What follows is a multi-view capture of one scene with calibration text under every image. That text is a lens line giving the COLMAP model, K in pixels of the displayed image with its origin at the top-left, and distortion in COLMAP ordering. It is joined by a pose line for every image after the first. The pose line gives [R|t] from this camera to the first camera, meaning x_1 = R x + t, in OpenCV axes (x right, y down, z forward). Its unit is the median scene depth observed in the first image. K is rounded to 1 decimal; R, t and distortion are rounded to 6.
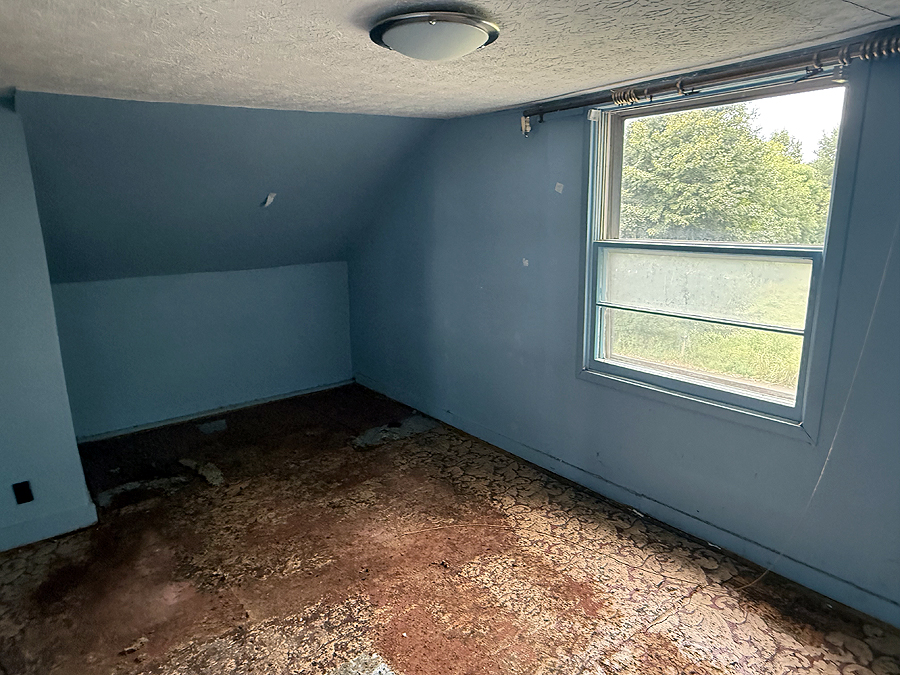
lens RADIAL K [[575.1, 0, 448.6], [0, 575.1, 337.0], [0, 0, 1]] dist [0.010620, 0.002025]
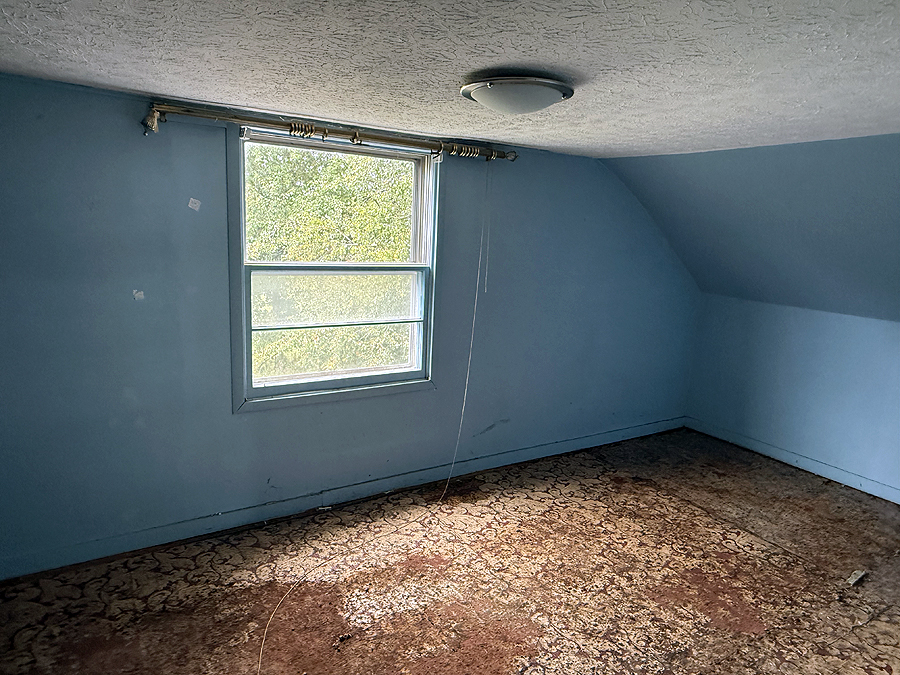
lens RADIAL K [[575.1, 0, 448.6], [0, 575.1, 338.9], [0, 0, 1]] dist [0.010620, 0.002025]
pose [[0.099374, -0.159397, 0.982200, -0.721123], [0.173348, 0.974765, 0.140652, -0.131978], [-0.979834, 0.156286, 0.124498, 0.617637]]
